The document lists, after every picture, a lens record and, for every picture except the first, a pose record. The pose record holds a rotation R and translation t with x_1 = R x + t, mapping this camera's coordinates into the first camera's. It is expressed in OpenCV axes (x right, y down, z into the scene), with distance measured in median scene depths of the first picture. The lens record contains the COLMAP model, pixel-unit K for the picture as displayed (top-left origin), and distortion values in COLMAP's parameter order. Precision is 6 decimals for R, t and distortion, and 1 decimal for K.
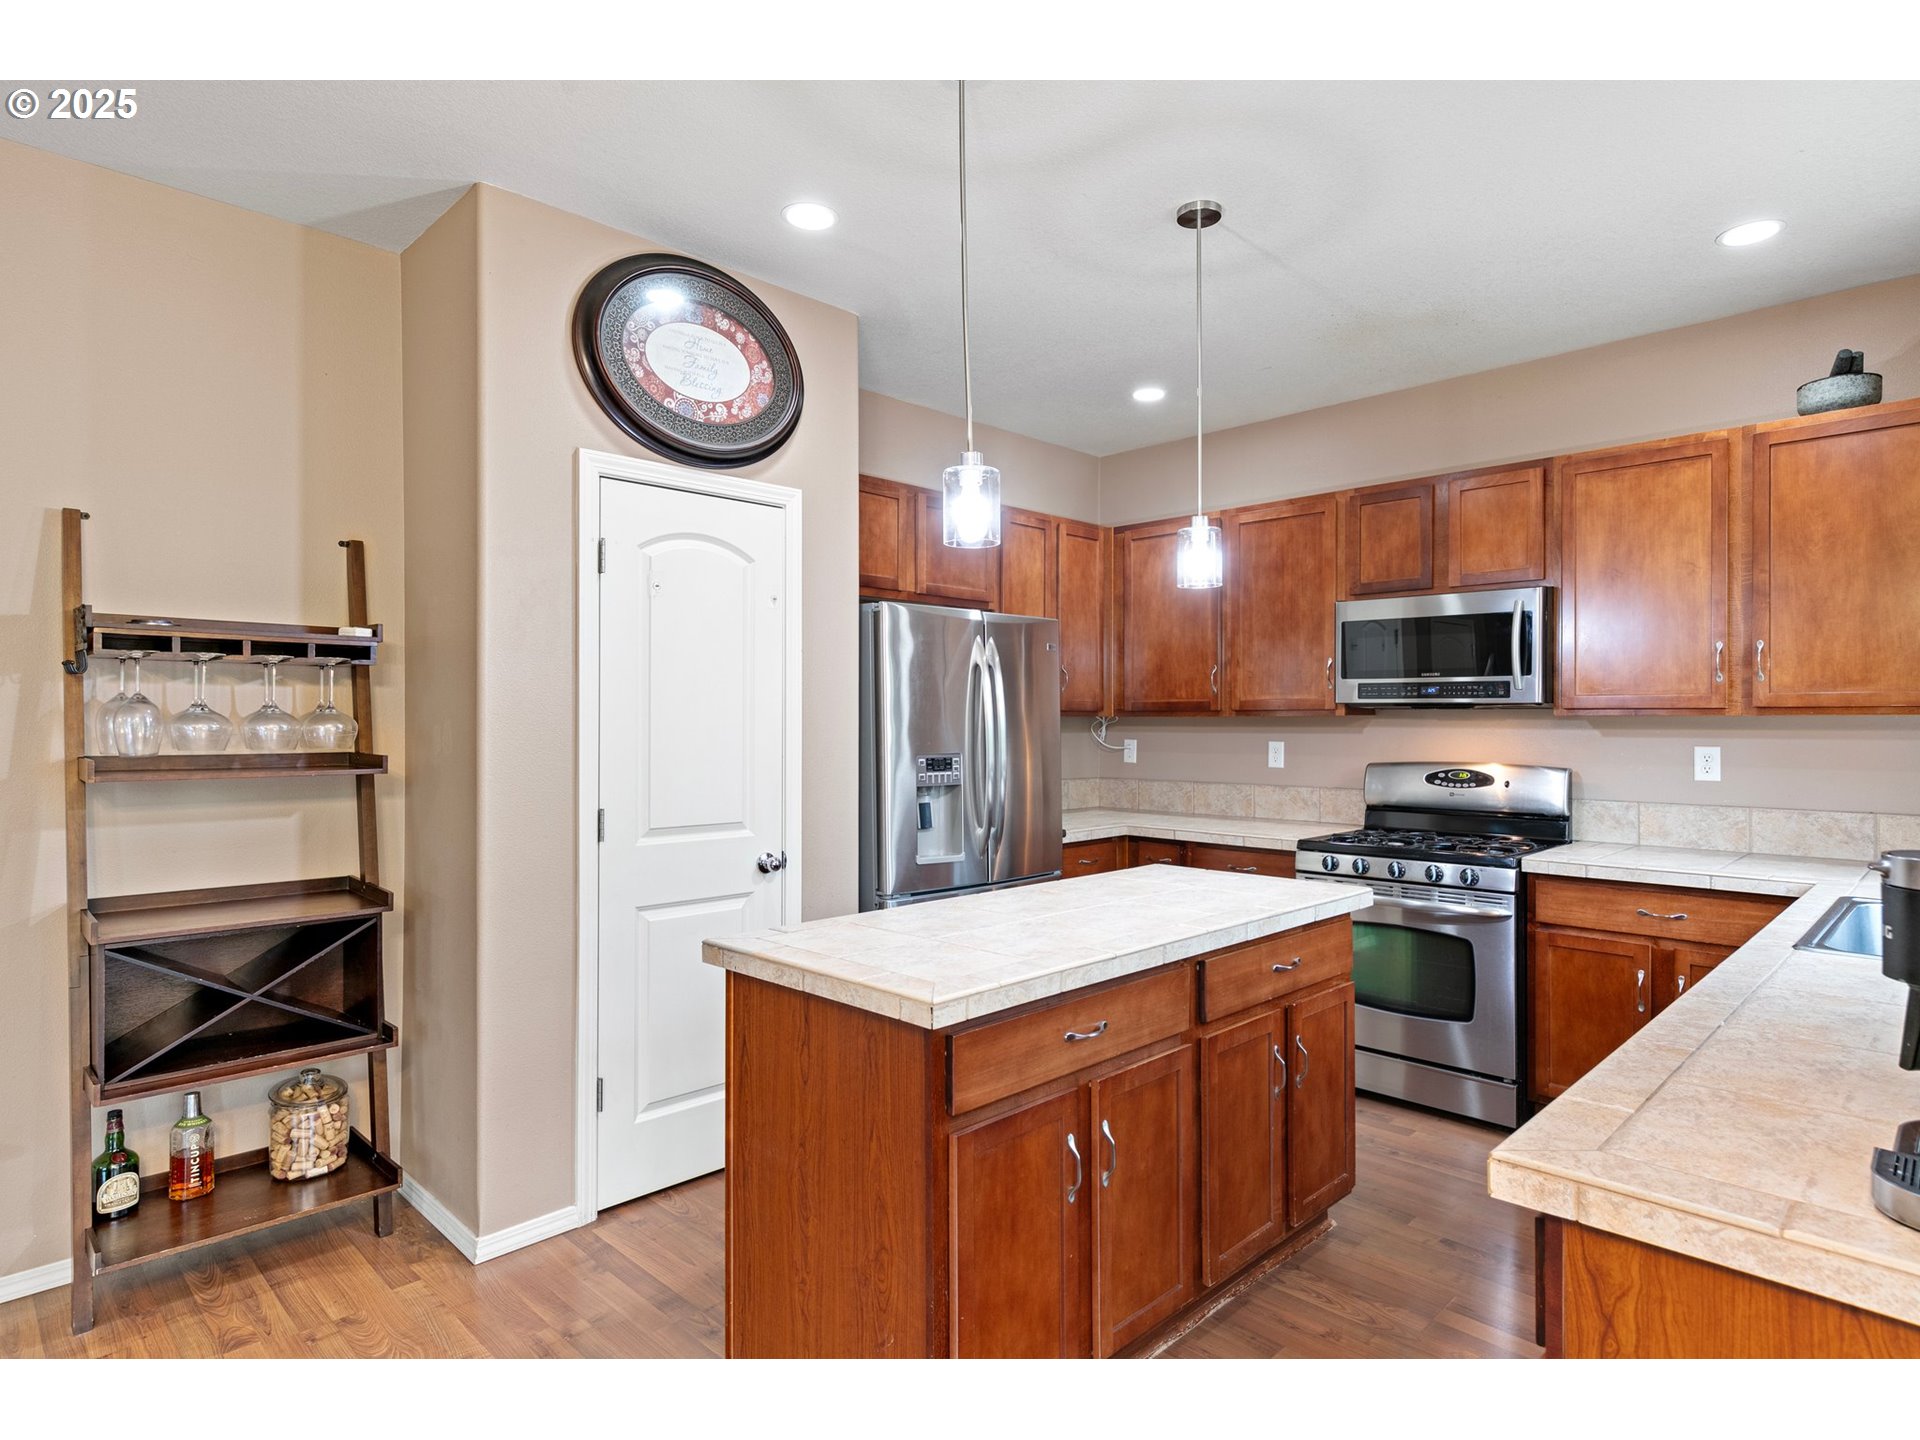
lens RADIAL K [[1042.8, 0, 964.5], [0, 1042.8, 719.1], [0, 0, 1]] dist [0.006590, 0.000275]
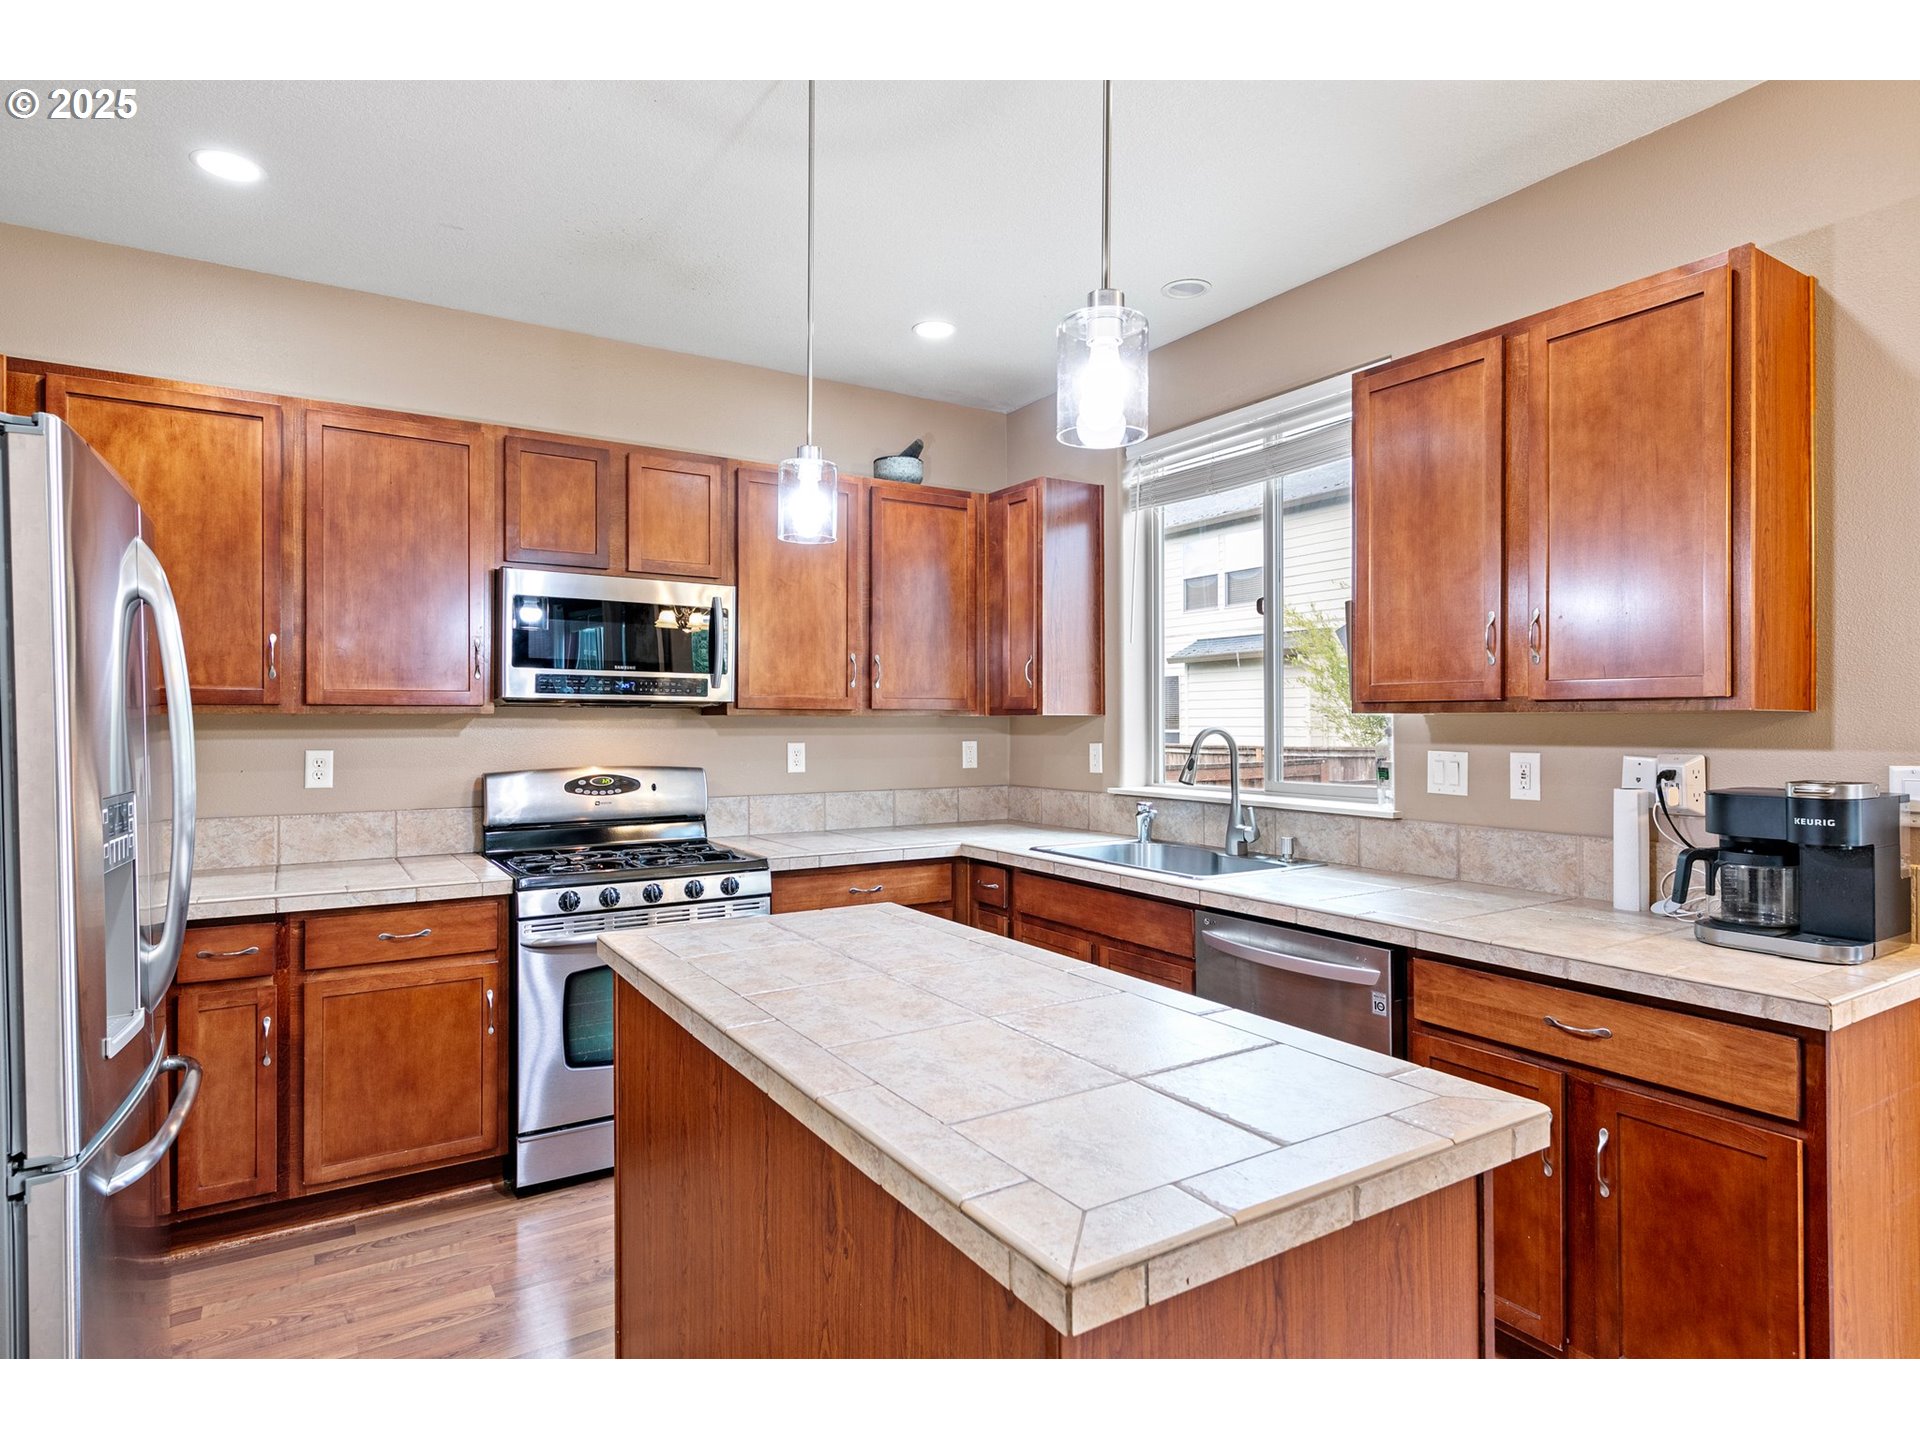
lens RADIAL K [[1051.3, 0, 960.2], [0, 1051.3, 718.7], [0, 0, 1]] dist [0.005875, 0.000373]
pose [[0.224059, 0.002968, 0.974571, -0.402437], [-0.000749, 0.999996, -0.002873, 0.003060], [-0.974575, -0.000086, 0.224060, 0.597701]]
